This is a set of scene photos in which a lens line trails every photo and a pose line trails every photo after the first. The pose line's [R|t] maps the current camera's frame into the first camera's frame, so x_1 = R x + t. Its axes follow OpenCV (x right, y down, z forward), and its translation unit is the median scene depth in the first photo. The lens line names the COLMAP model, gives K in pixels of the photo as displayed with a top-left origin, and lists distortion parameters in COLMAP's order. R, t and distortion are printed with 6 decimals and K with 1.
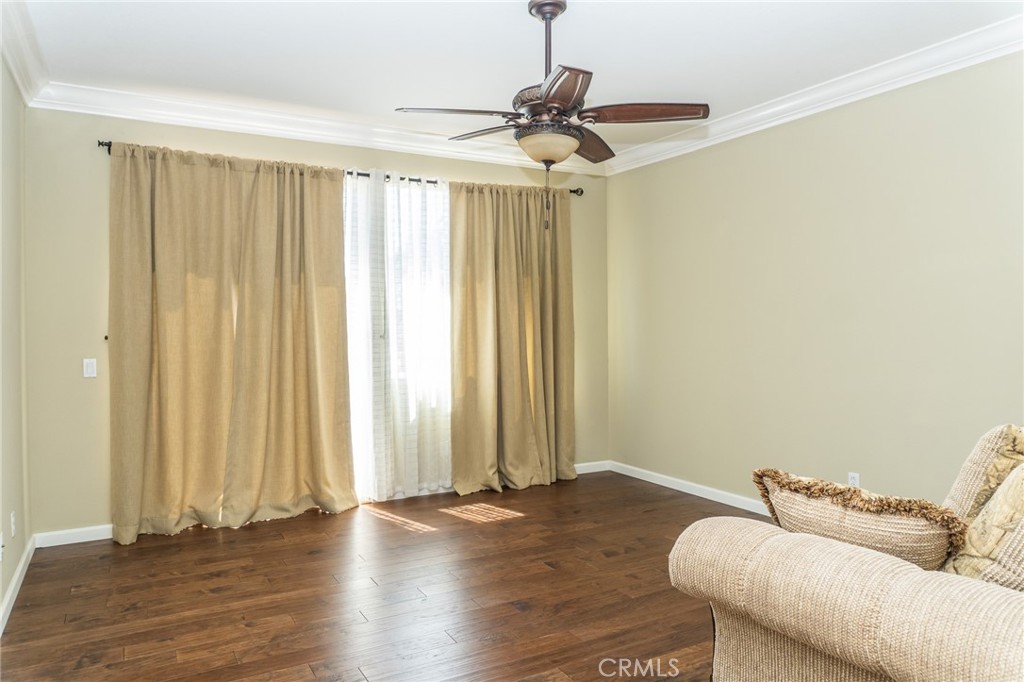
lens RADIAL K [[690.1, 0, 512.0], [0, 690.1, 341.0], [0, 0, 1]] dist [0.002798, 0.000558]
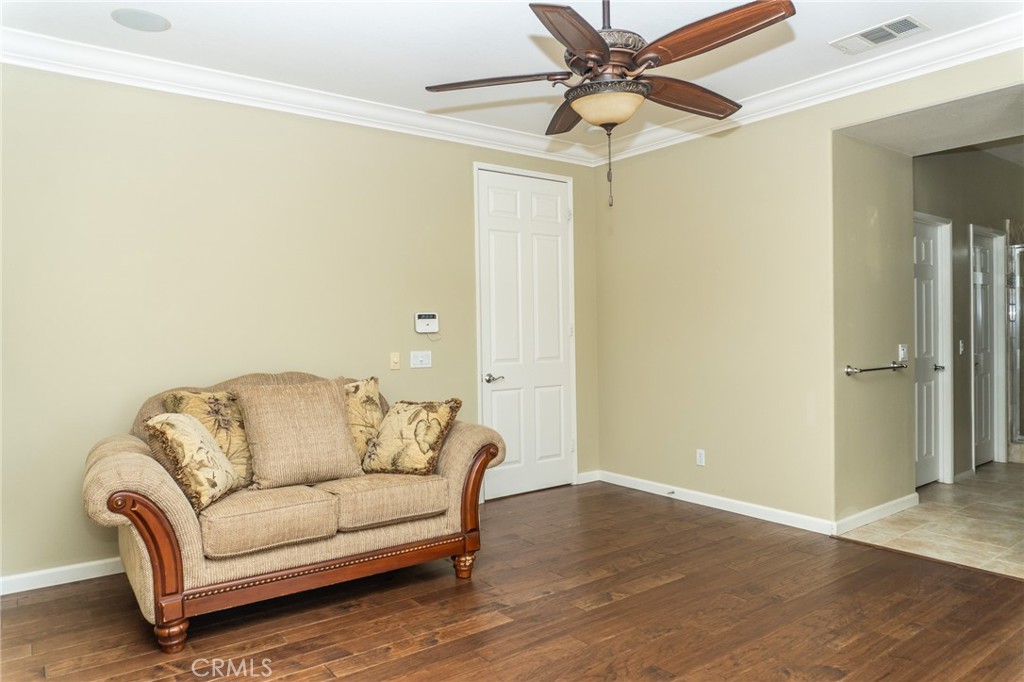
lens RADIAL K [[690.1, 0, 512.0], [0, 690.1, 341.0], [0, 0, 1]] dist [0.002798, 0.000558]
pose [[-0.991859, 0.021451, -0.125518, 0.295876], [0.016687, 0.999104, 0.038884, -0.030995], [0.126239, 0.036473, -0.991329, 1.917451]]
